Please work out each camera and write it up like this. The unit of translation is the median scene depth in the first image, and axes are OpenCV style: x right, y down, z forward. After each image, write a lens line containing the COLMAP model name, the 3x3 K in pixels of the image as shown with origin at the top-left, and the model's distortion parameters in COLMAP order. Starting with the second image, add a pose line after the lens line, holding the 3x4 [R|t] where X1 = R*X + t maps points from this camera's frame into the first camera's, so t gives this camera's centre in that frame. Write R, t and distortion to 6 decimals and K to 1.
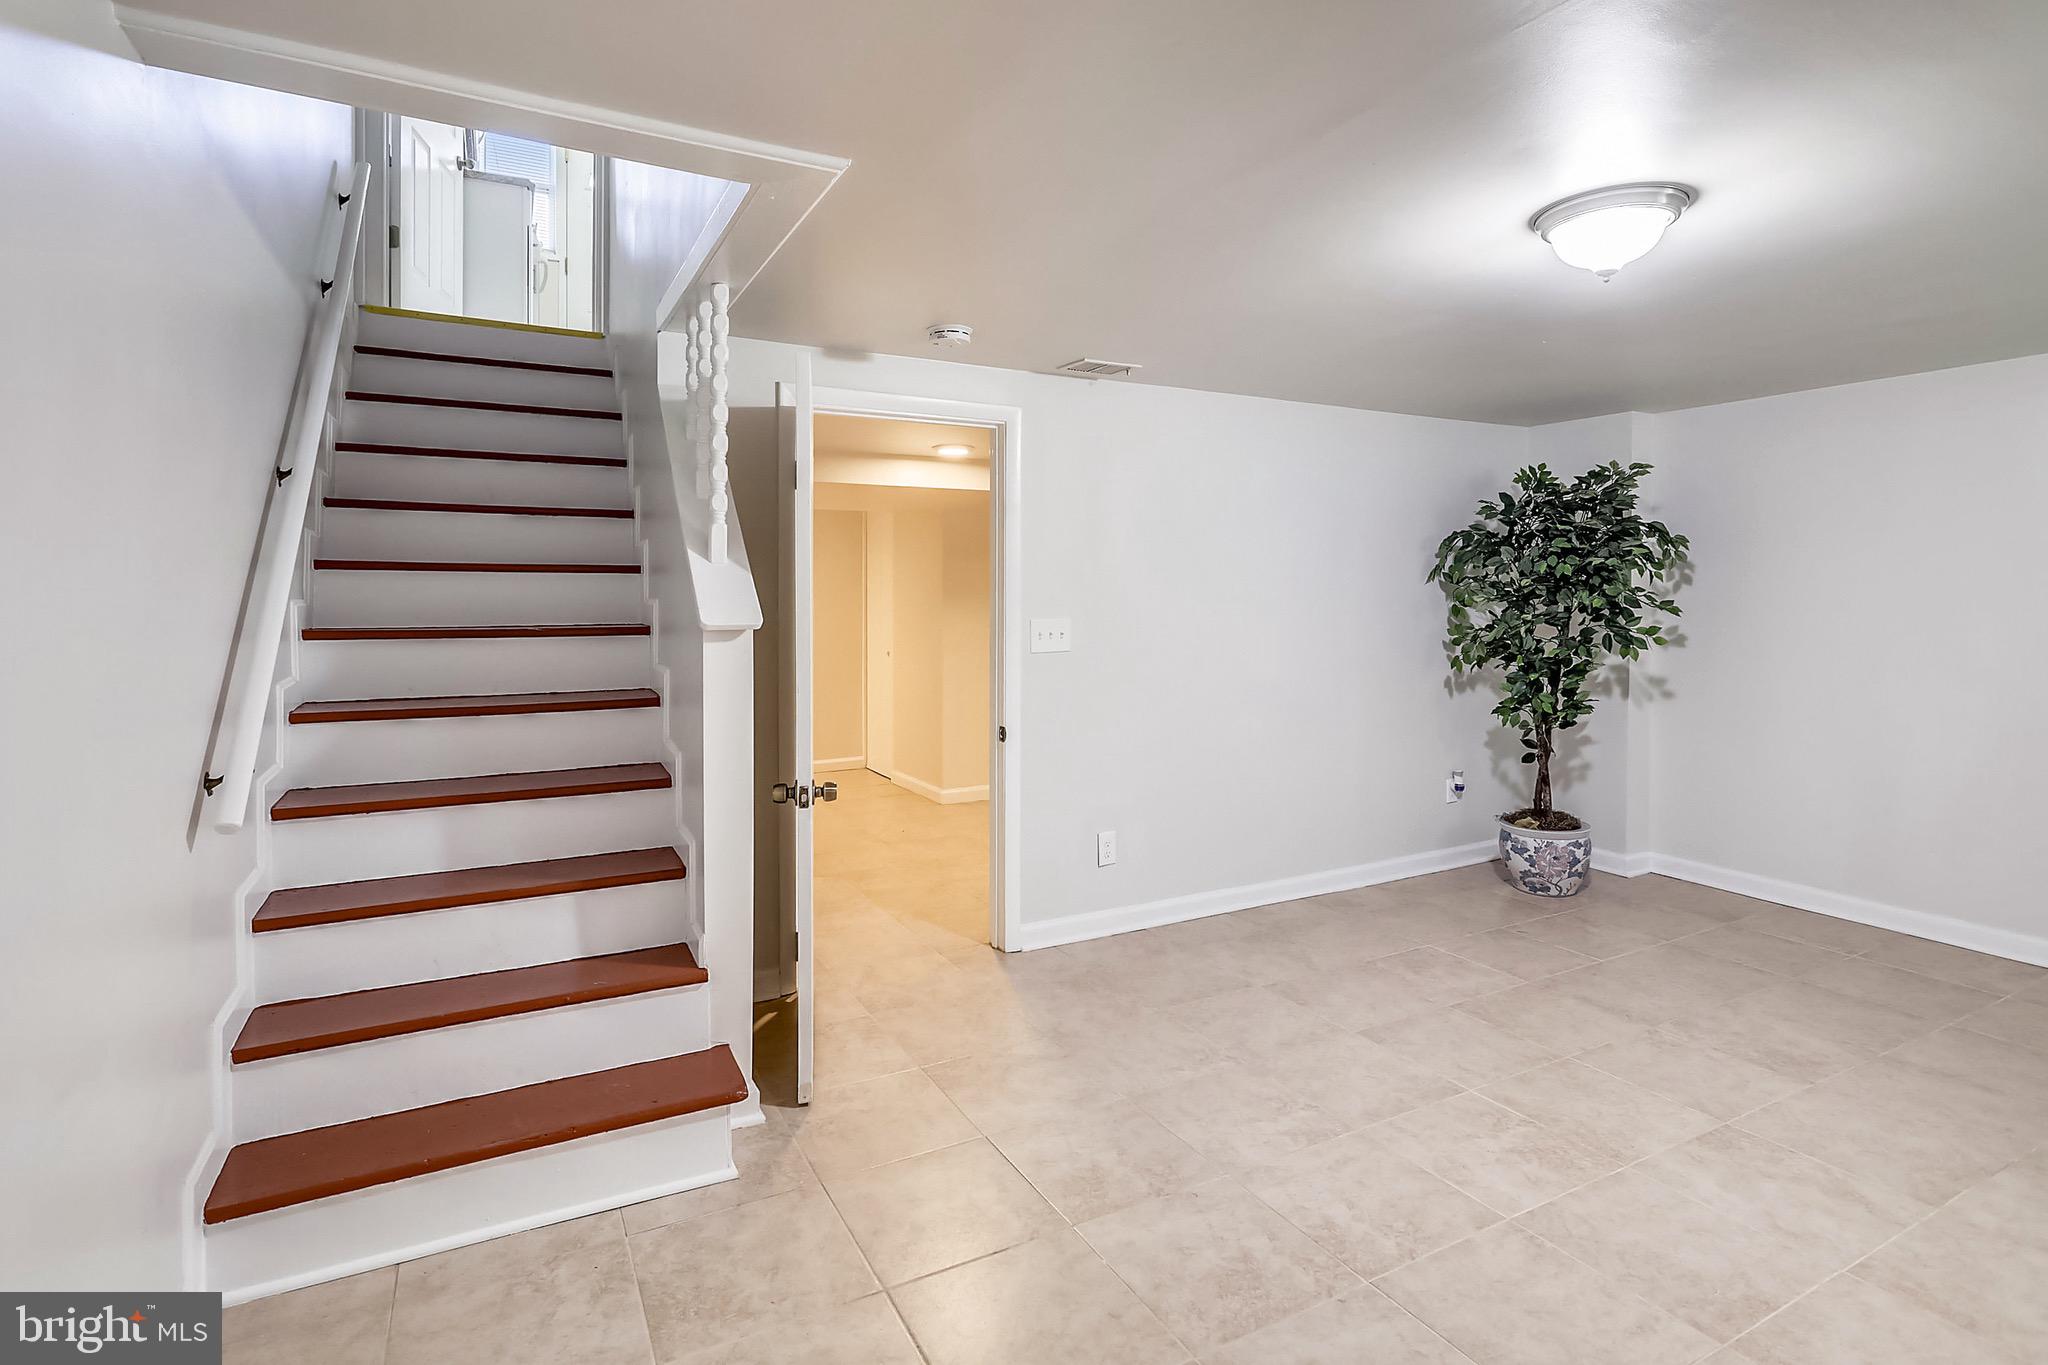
lens RADIAL K [[992.3, 0, 1012.1], [0, 992.3, 618.4], [0, 0, 1]] dist [-0.008331, 0.001334]
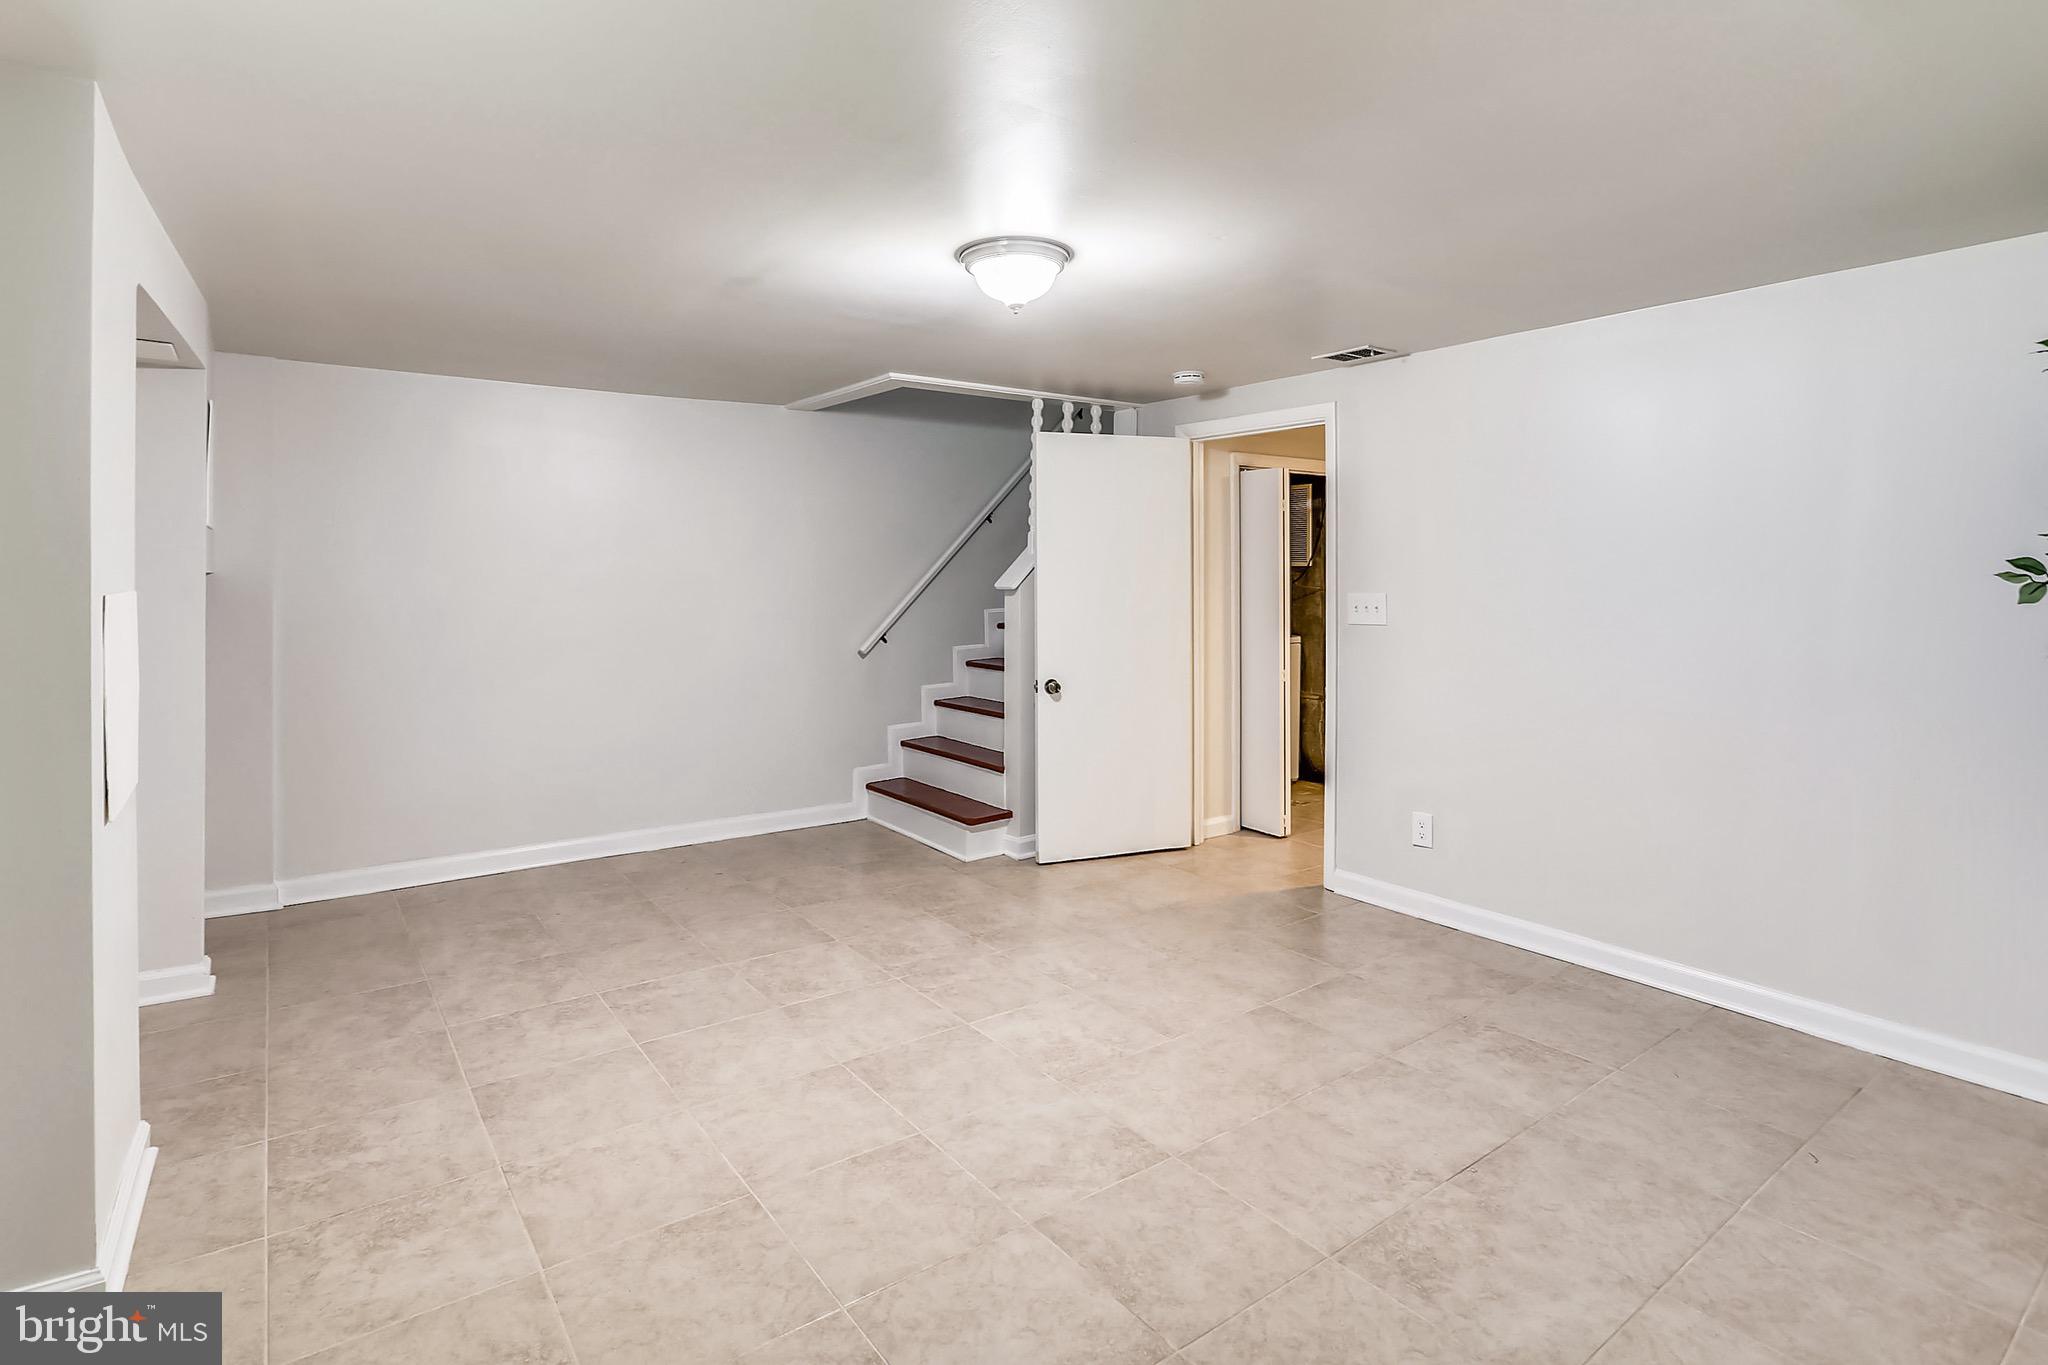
lens RADIAL K [[1022.0, 0, 1018.9], [0, 1022.0, 601.1], [0, 0, 1]] dist [0.000121, 0.000487]
pose [[0.155962, 0.029185, -0.987332, 1.636573], [-0.016893, 0.999496, 0.026876, -0.021756], [0.987619, 0.012487, 0.156376, 0.716720]]
